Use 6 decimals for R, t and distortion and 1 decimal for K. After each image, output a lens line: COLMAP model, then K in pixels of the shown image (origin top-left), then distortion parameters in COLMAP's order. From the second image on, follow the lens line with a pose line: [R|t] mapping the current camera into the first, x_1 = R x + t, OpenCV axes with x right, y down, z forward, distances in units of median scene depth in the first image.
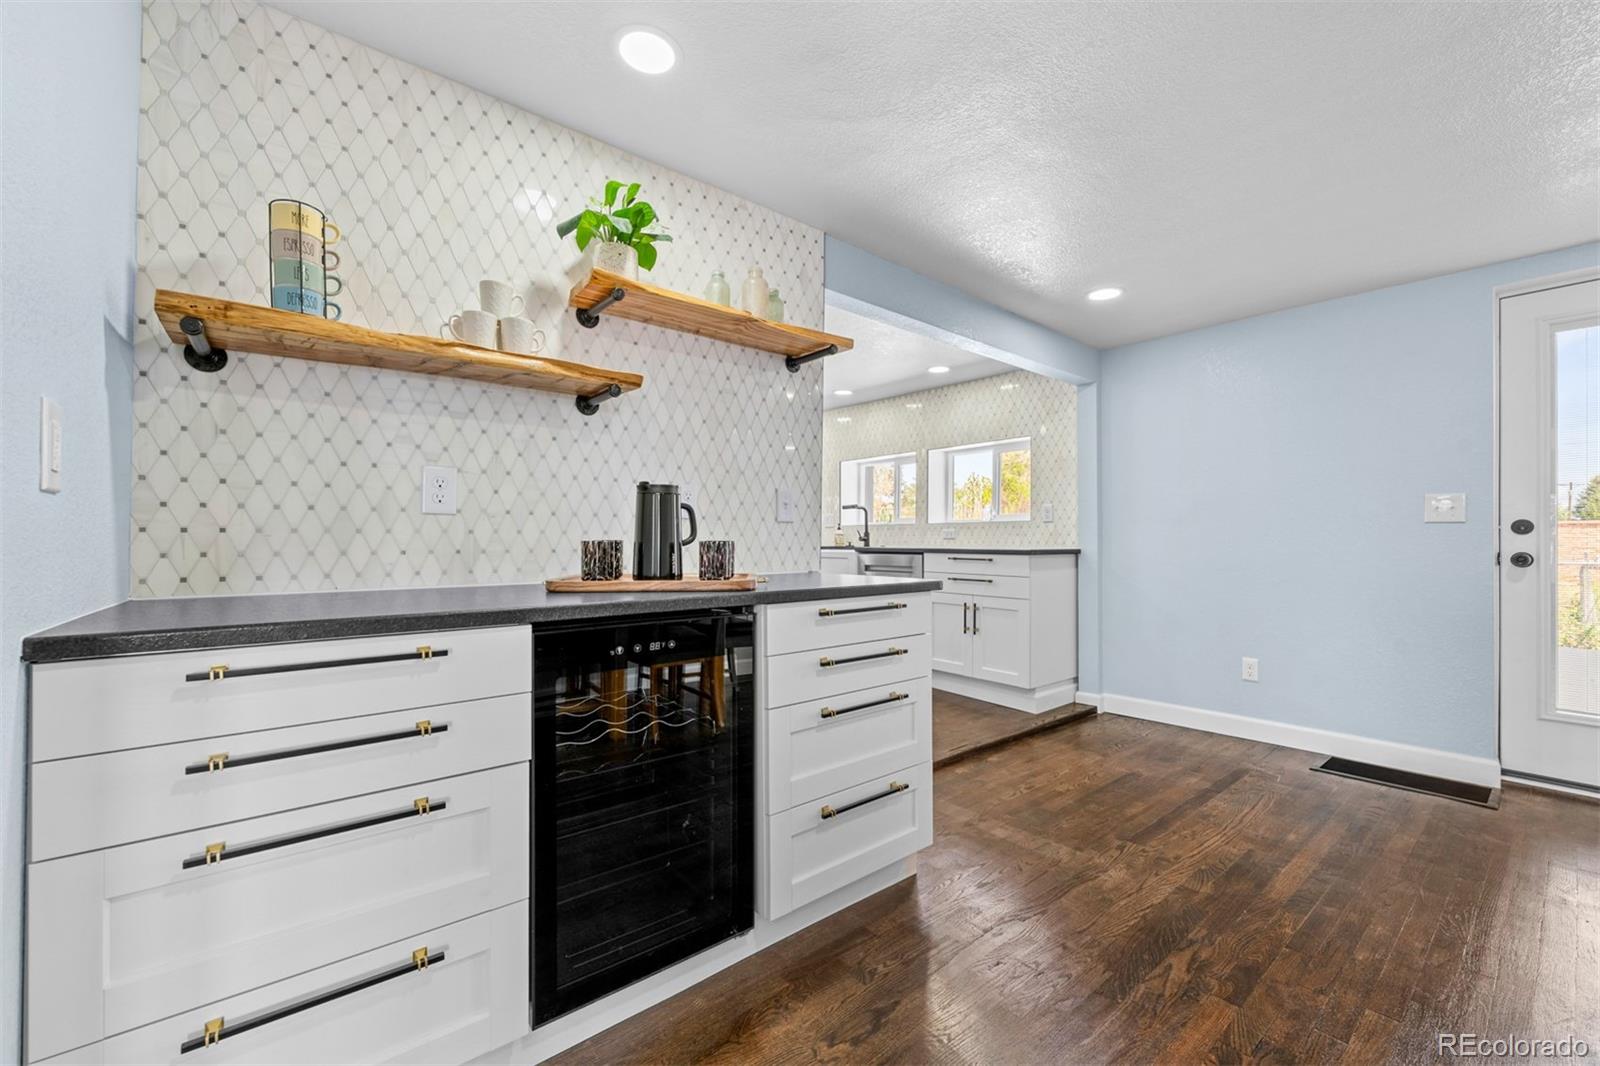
lens RADIAL K [[633.7, 0, 794.5], [0, 633.7, 538.7], [0, 0, 1]] dist [-0.000980, 0.000320]
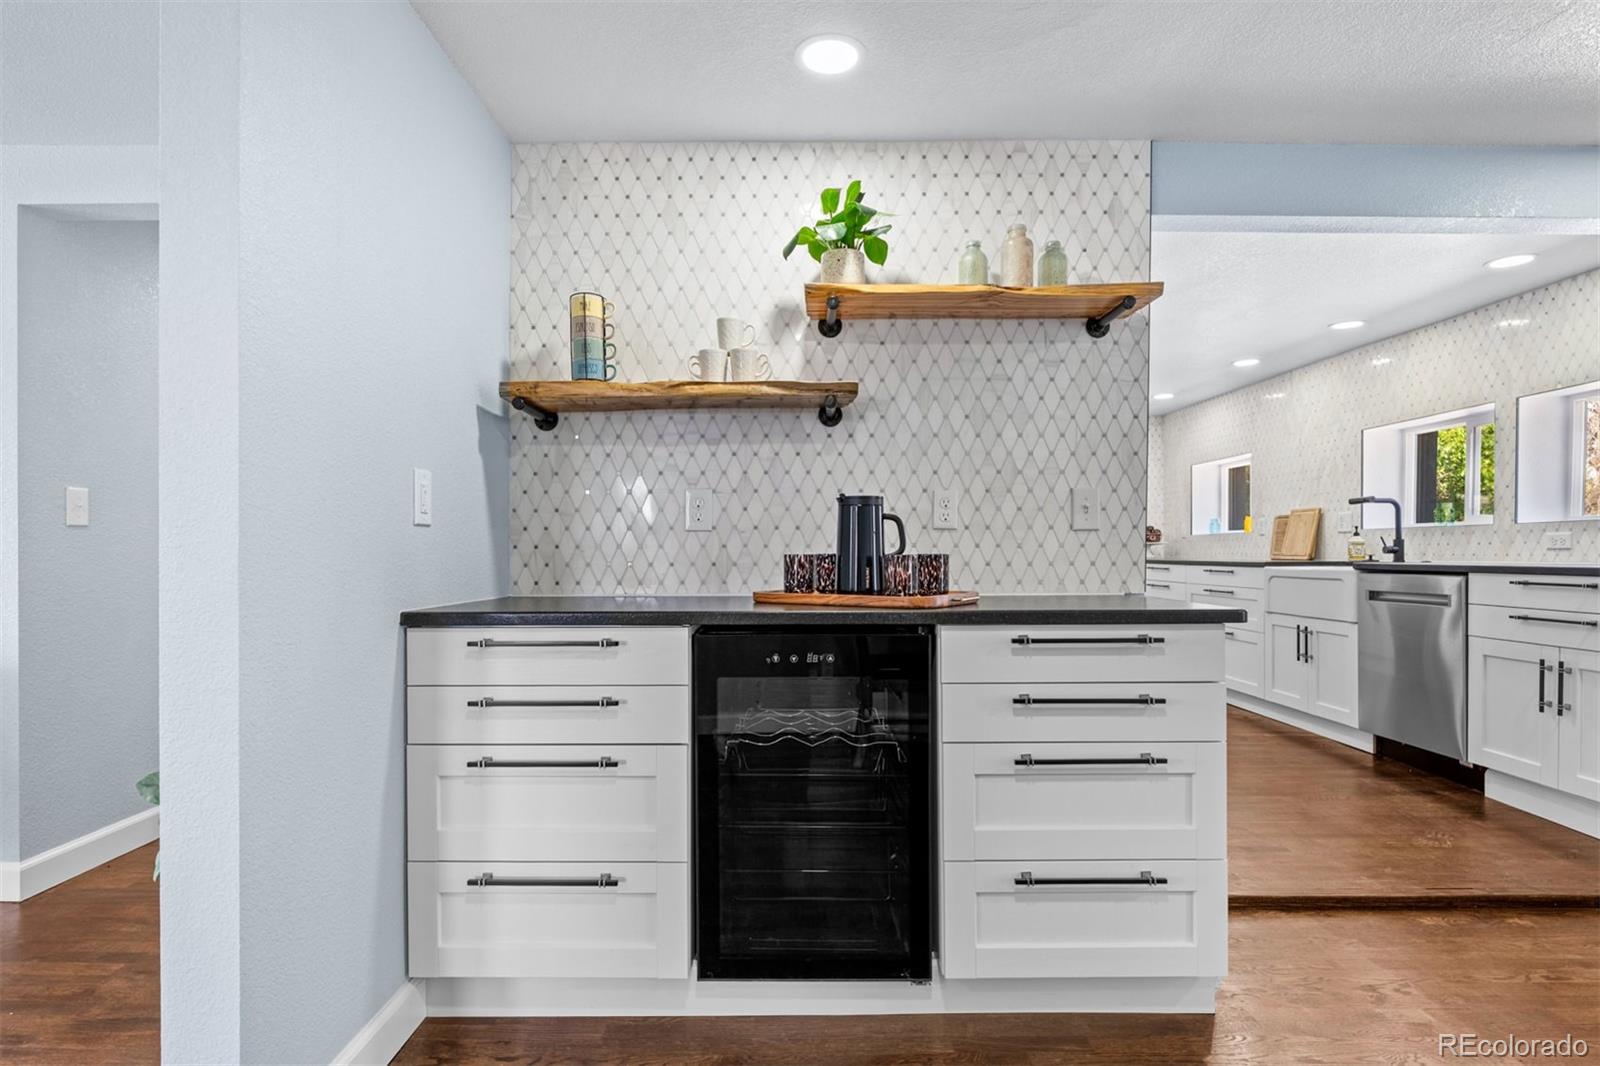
lens RADIAL K [[805.6, 0, 792.4], [0, 805.6, 561.2], [0, 0, 1]] dist [0.001264, 0.001063]
pose [[0.778174, 0.003185, -0.628041, 0.456977], [0.004640, 0.999931, 0.010820, 0.000426], [0.628032, -0.011334, 0.778105, -0.015381]]
